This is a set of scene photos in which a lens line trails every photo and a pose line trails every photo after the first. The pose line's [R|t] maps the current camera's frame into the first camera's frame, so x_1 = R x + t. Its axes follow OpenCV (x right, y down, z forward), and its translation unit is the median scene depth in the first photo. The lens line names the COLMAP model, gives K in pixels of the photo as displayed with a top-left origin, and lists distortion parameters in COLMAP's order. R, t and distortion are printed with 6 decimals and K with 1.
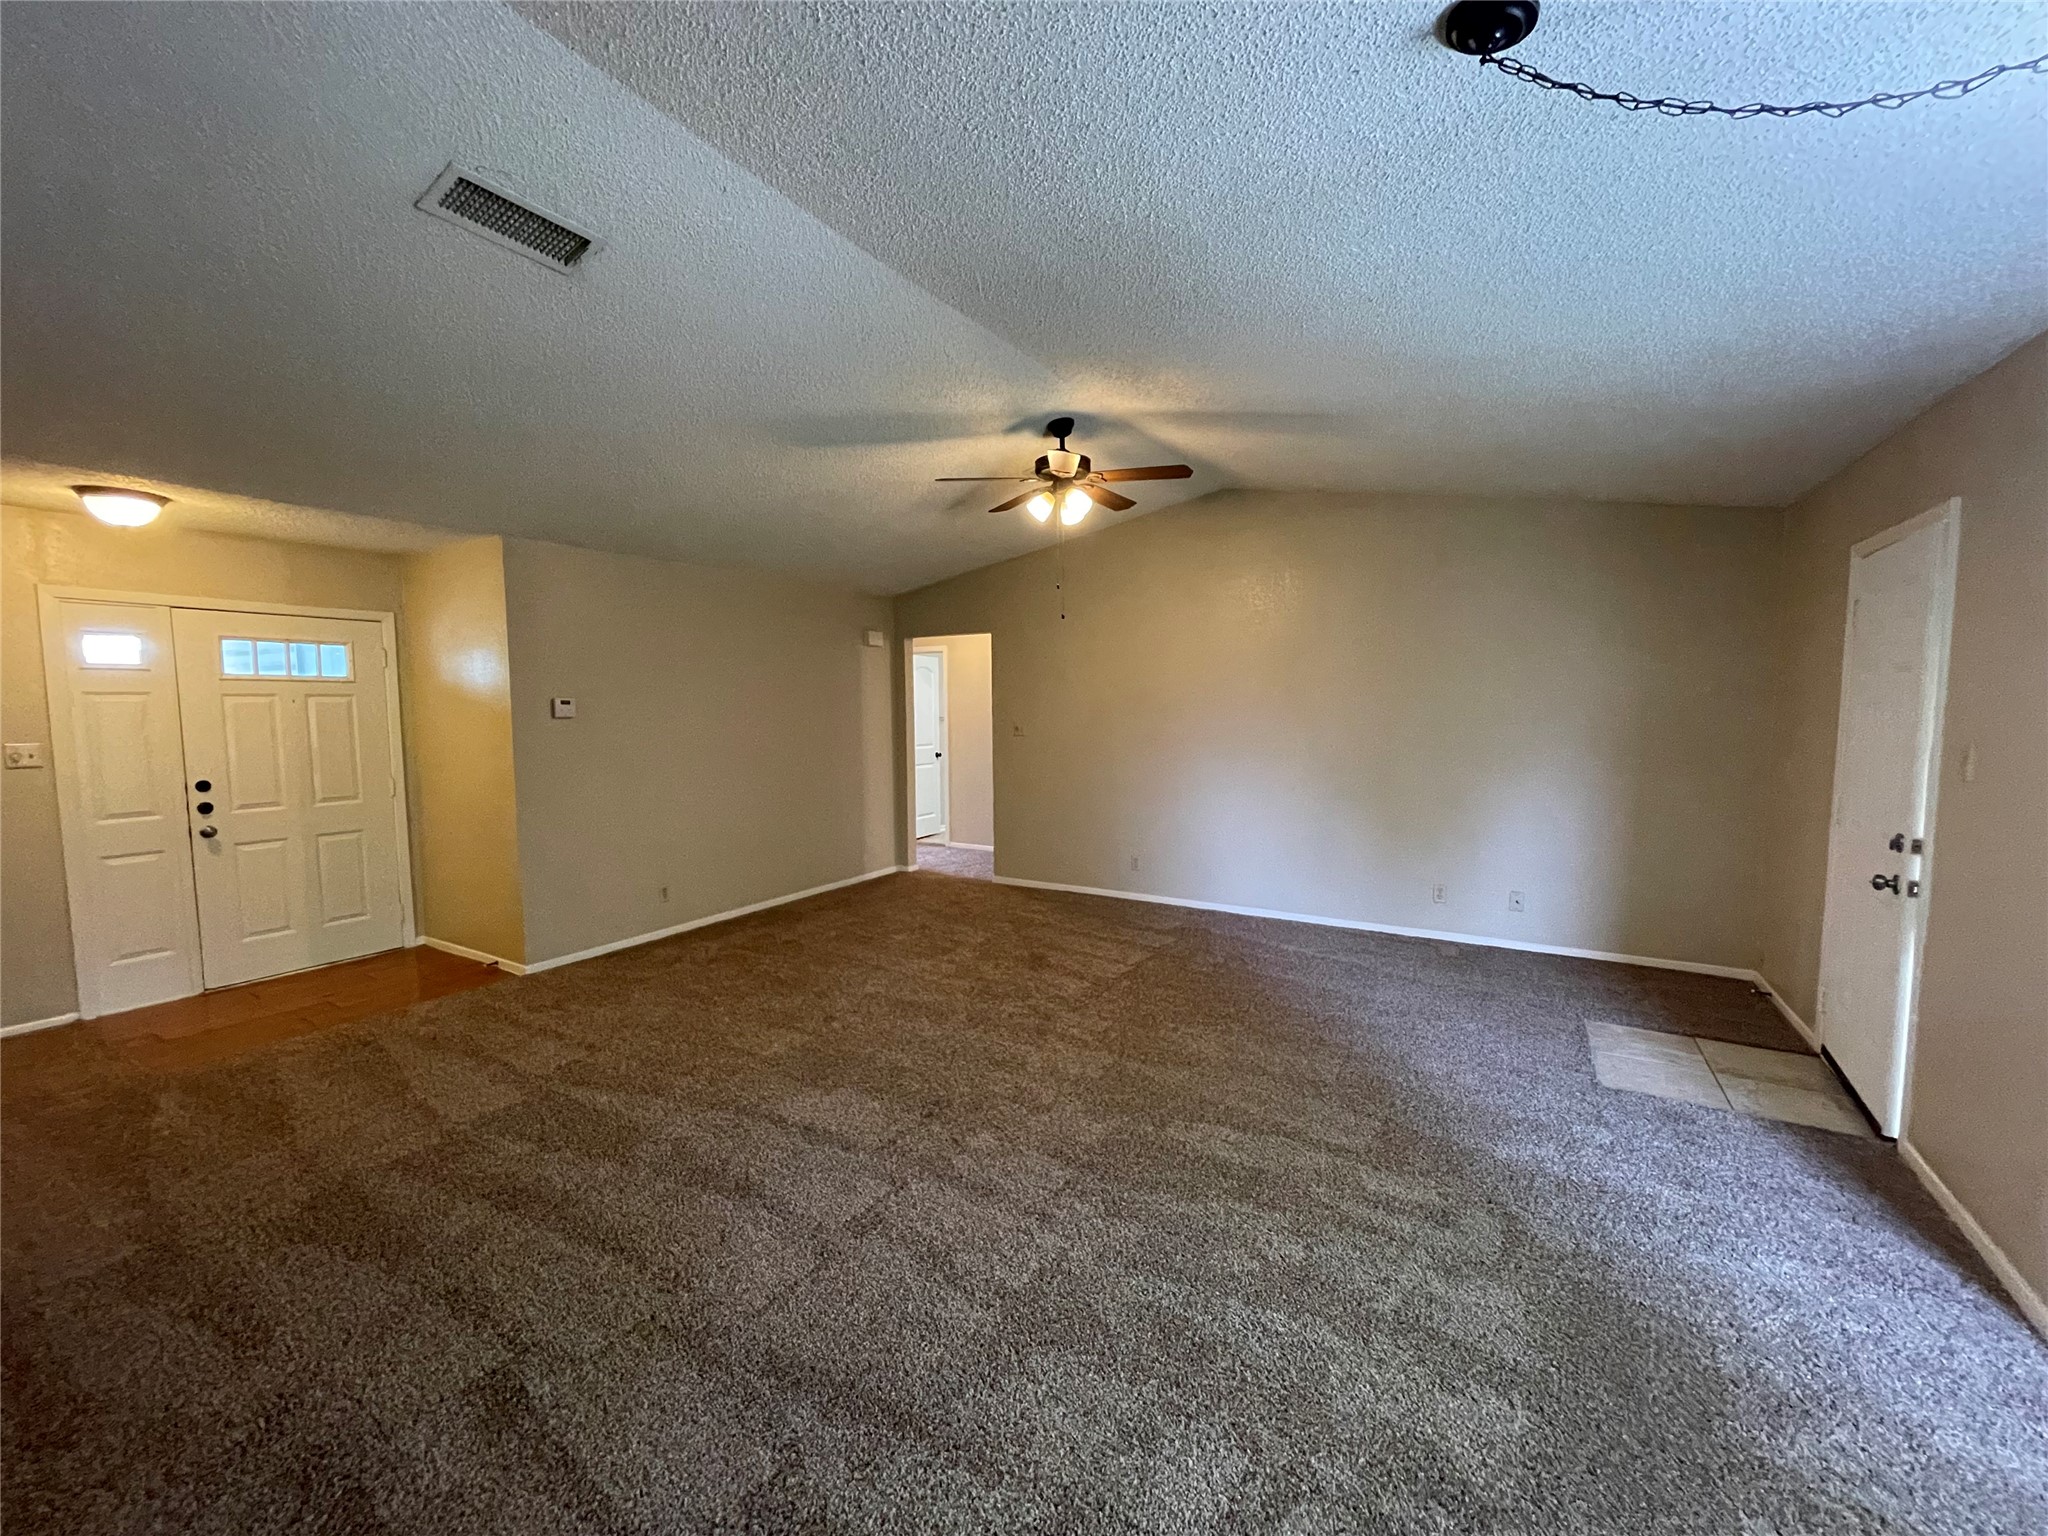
lens RADIAL K [[830.5, 0, 1025.4], [0, 830.5, 764.8], [0, 0, 1]] dist [-0.003351, -0.000026]
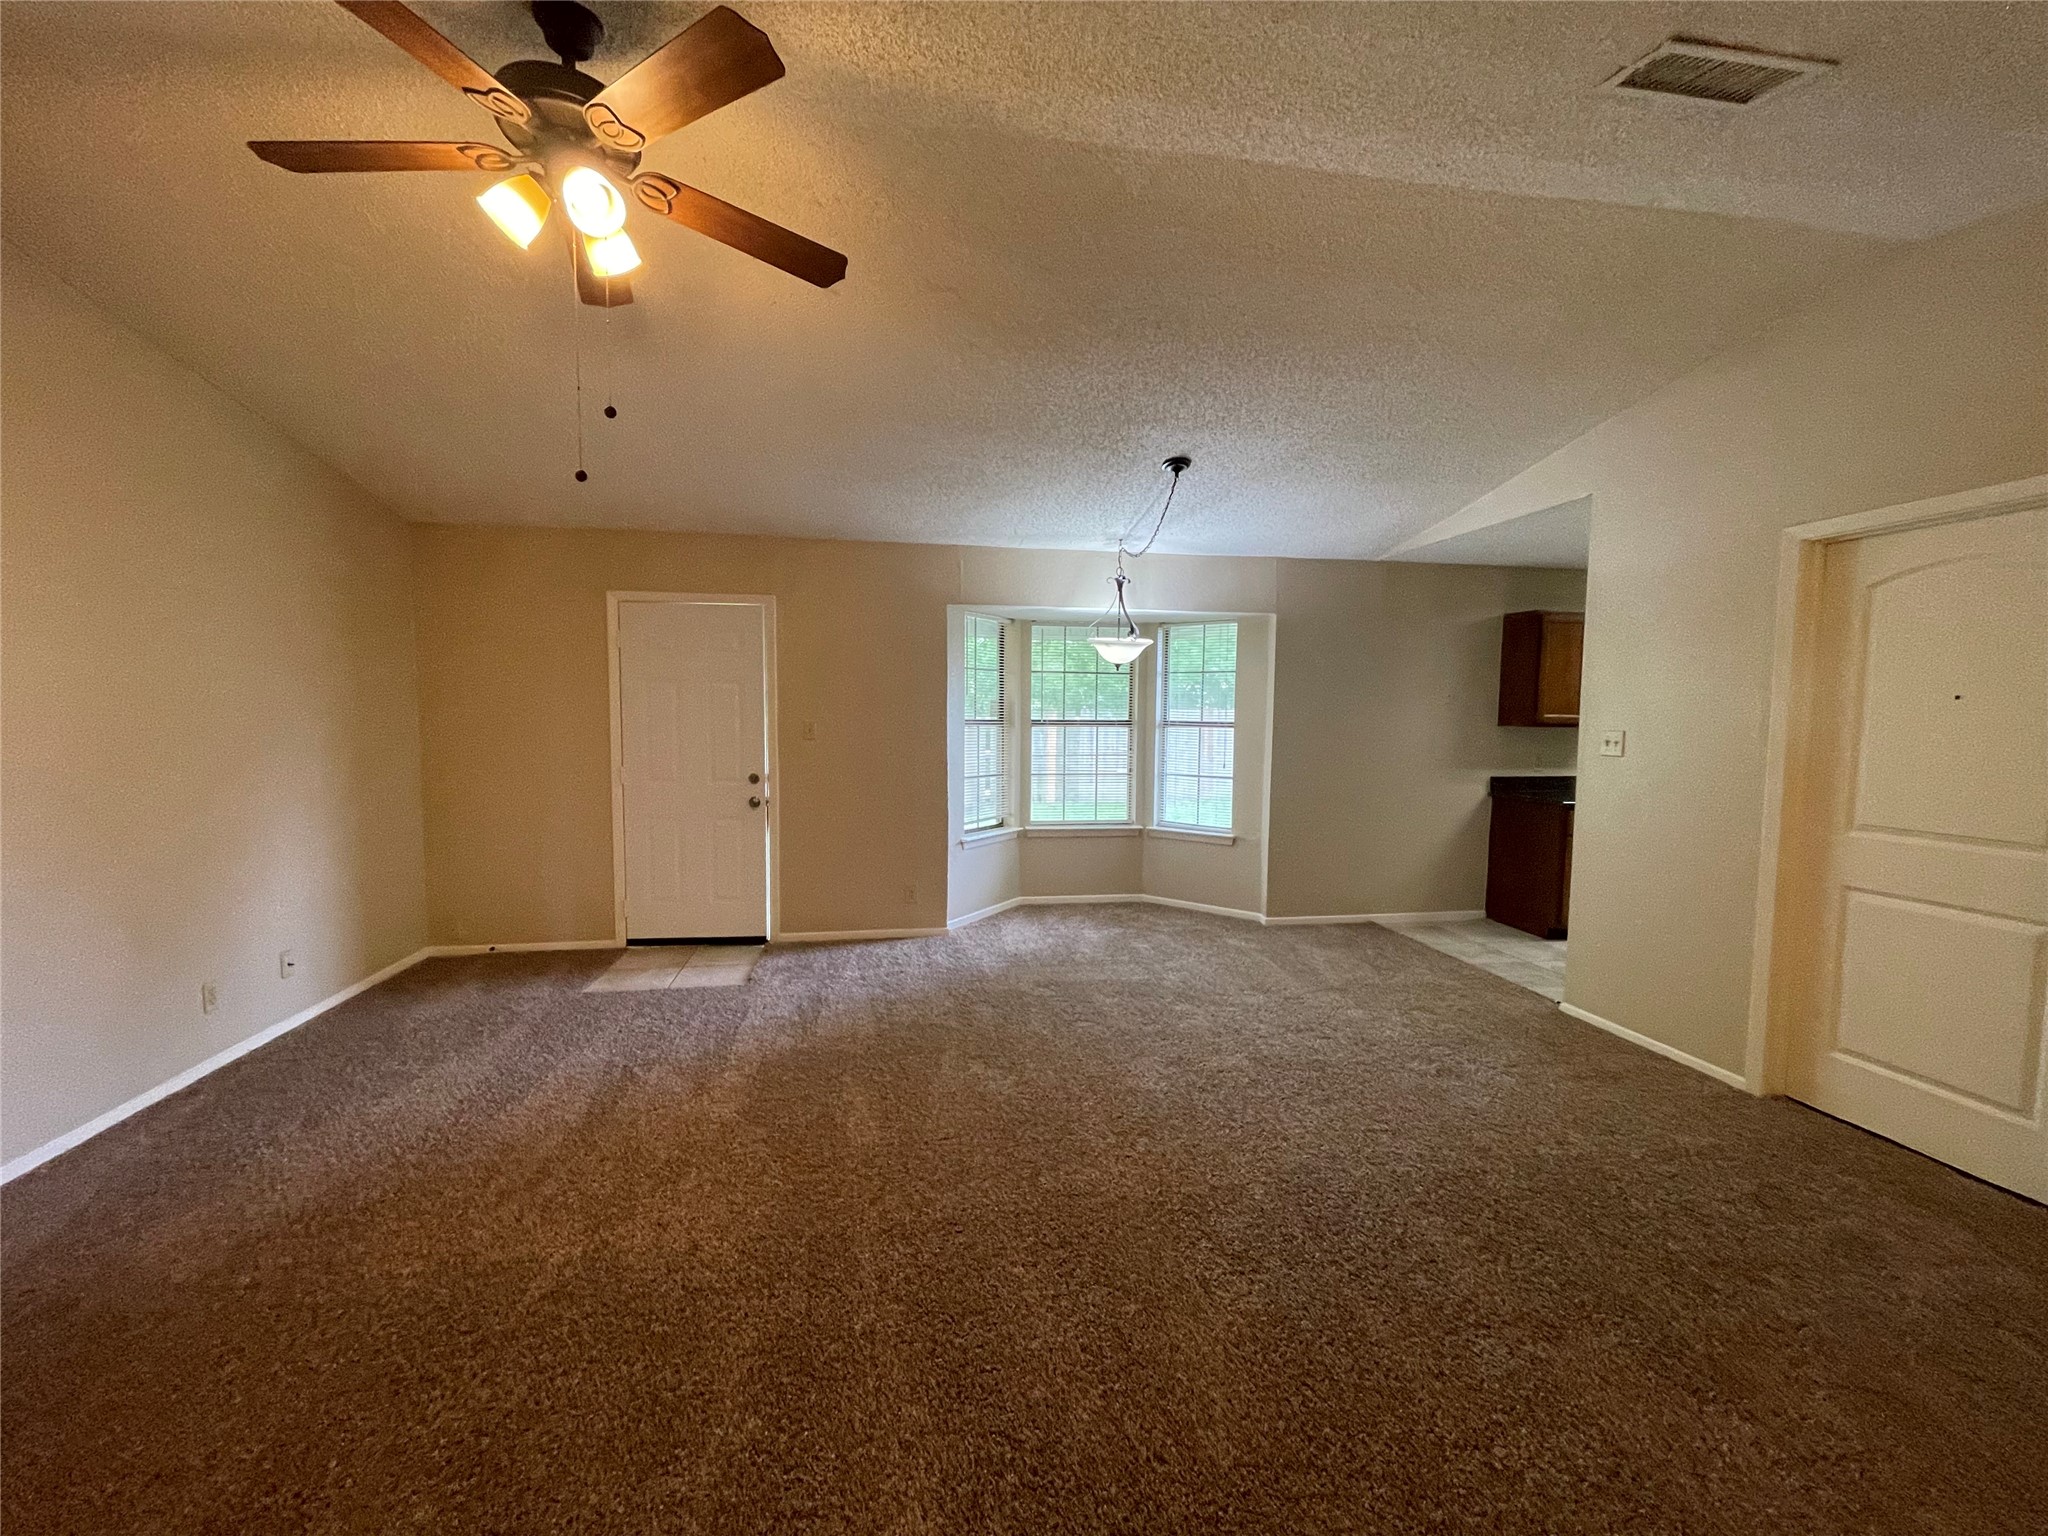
lens RADIAL K [[830.5, 0, 1031.3], [0, 830.5, 768.3], [0, 0, 1]] dist [-0.003351, -0.000026]
pose [[-0.618643, -0.057648, 0.783554, -0.521354], [0.064426, 0.990224, 0.123720, -0.080666], [-0.783026, 0.127020, -0.608881, 1.145191]]
